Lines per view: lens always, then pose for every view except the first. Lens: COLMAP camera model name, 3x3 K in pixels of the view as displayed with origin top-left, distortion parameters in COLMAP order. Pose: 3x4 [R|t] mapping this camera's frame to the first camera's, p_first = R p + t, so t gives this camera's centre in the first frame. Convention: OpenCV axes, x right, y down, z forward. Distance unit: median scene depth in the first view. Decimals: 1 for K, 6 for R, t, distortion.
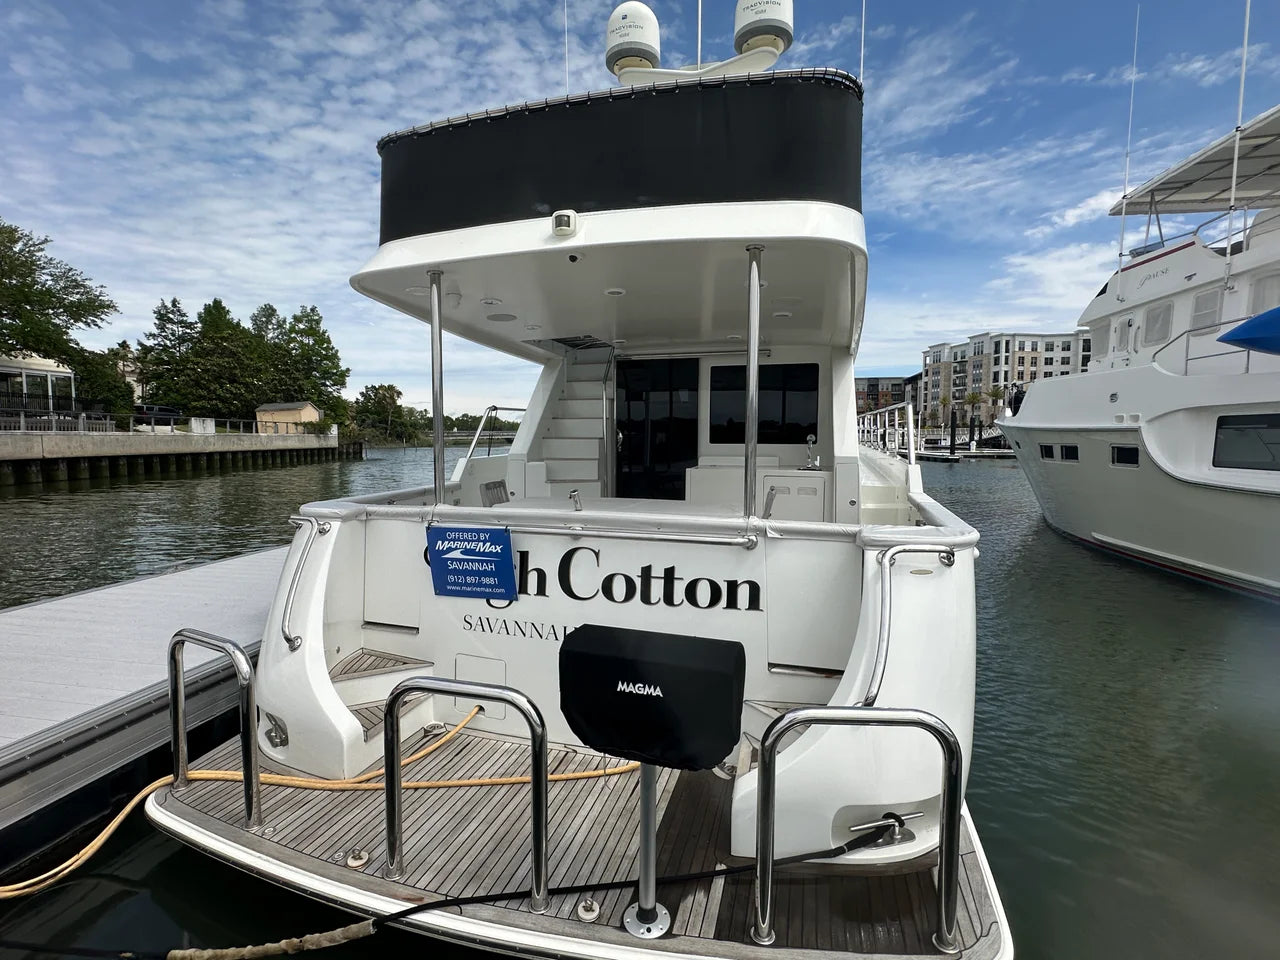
lens RADIAL K [[567.5, 0, 640.0], [0, 567.5, 480.0], [0, 0, 1]] dist [0.028911, -0.000115]
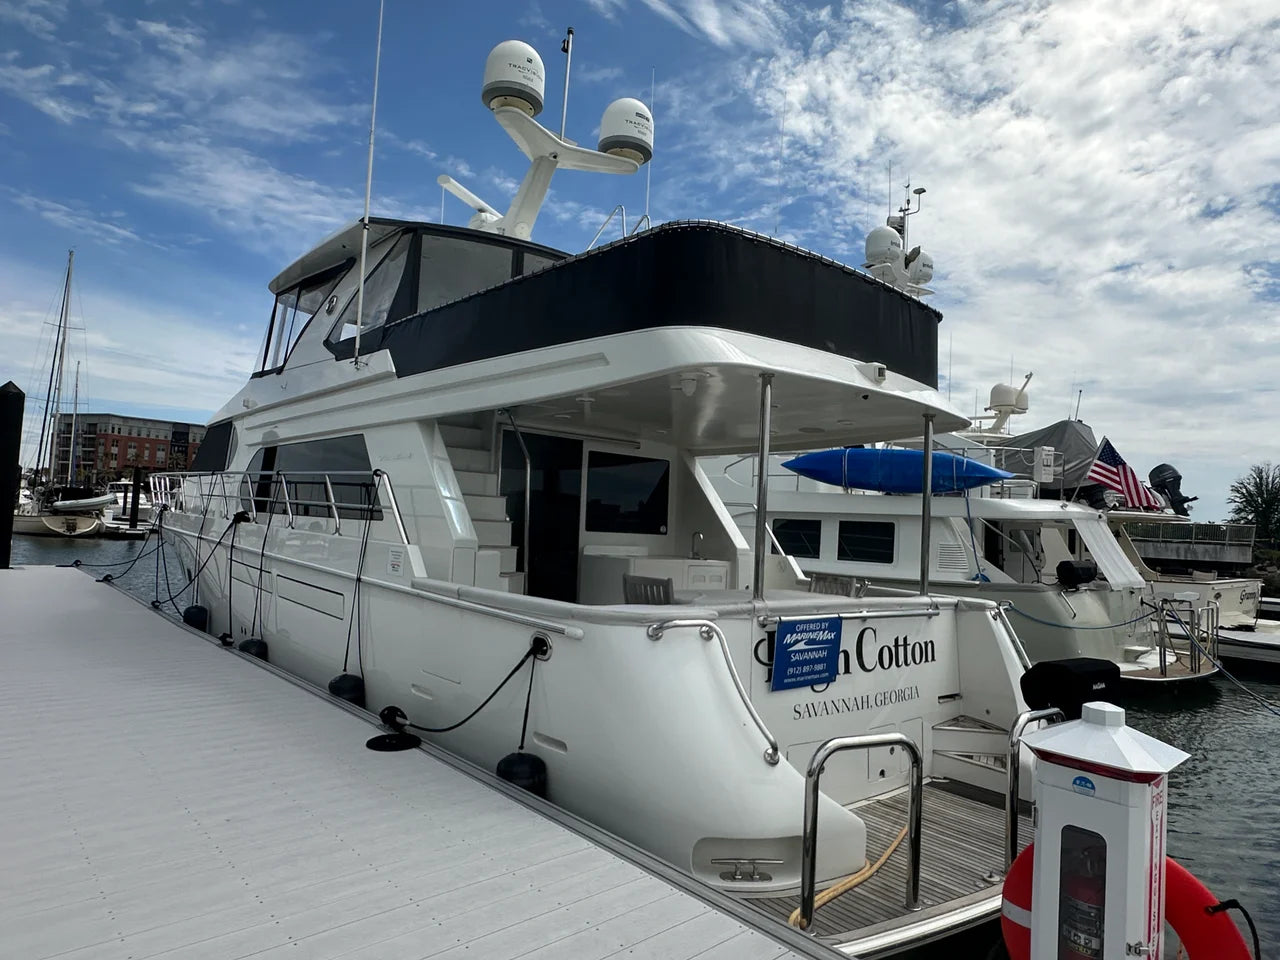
lens RADIAL K [[759.7, 0, 640.0], [0, 759.7, 480.0], [0, 0, 1]] dist [-0.028779, -0.000586]
pose [[0.612959, 0.074775, 0.786568, -1.647842], [0.017872, 0.993945, -0.108417, -0.027248], [-0.789912, 0.080513, 0.607911, 0.367010]]
